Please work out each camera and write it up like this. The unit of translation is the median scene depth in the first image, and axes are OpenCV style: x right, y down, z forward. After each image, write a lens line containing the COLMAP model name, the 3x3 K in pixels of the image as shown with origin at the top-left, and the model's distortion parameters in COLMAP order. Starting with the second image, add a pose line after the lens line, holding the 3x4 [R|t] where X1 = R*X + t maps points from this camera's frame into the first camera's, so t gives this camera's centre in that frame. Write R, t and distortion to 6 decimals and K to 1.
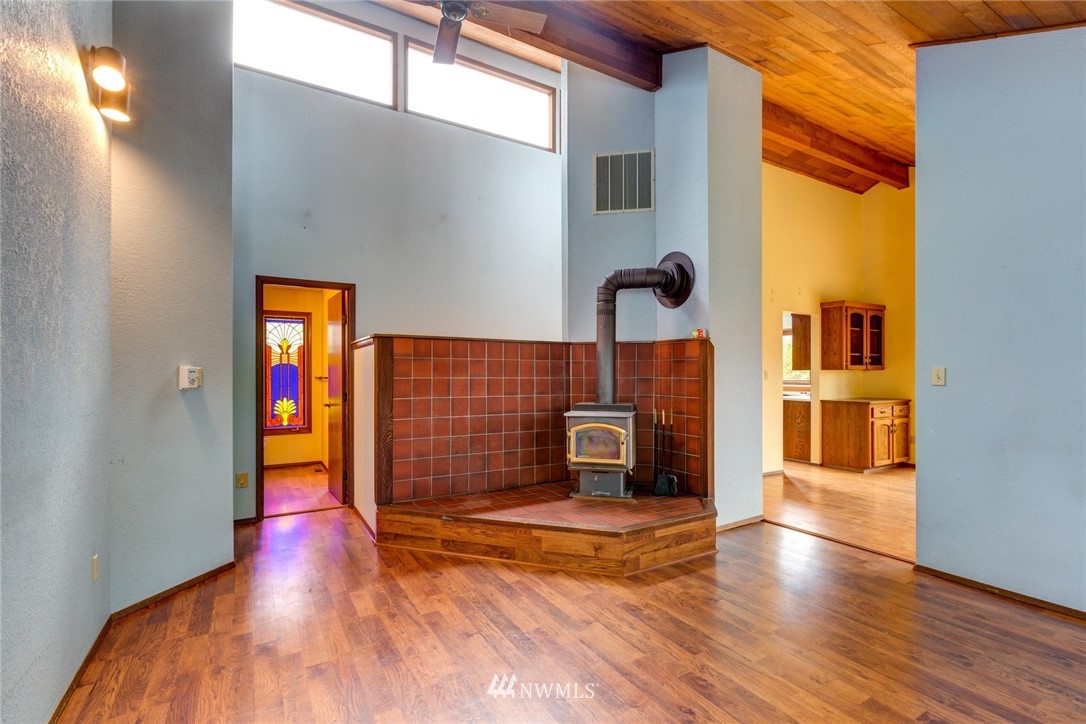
lens RADIAL K [[492.2, 0, 540.8], [0, 492.2, 365.1], [0, 0, 1]] dist [-0.000506, 0.000343]
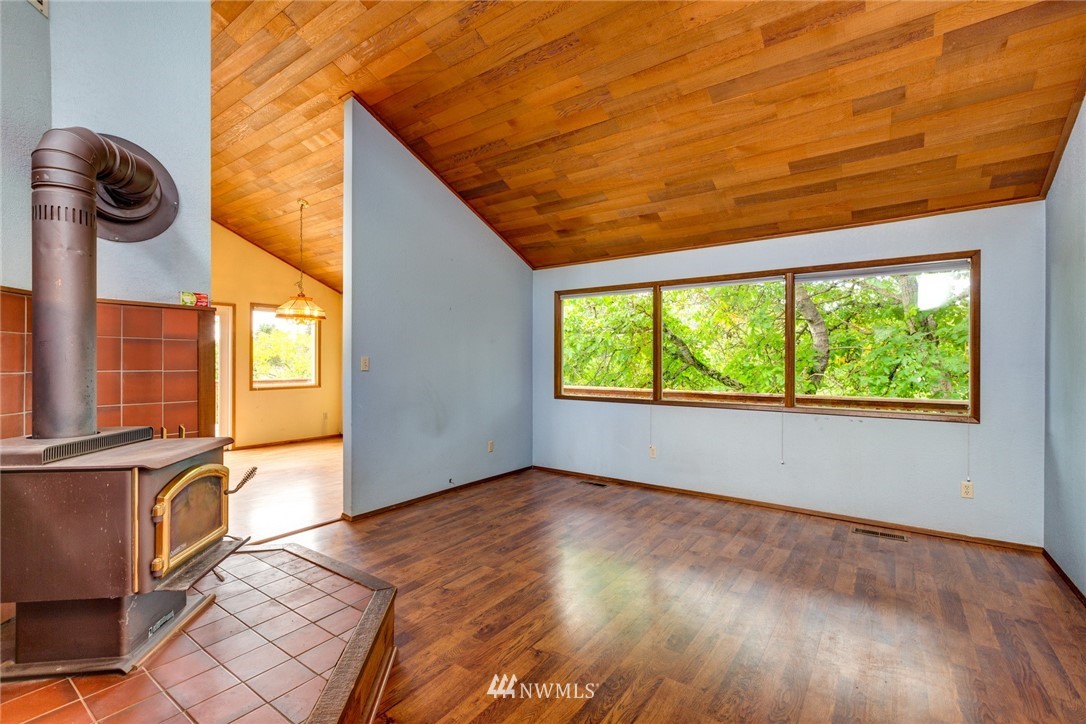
lens RADIAL K [[492.2, 0, 541.3], [0, 492.2, 360.2], [0, 0, 1]] dist [-0.000506, 0.000343]
pose [[-0.387002, -0.001666, 0.922078, -0.641744], [-0.007246, 0.999973, -0.001234, 0.017294], [-0.922051, -0.007159, -0.387003, 1.234159]]
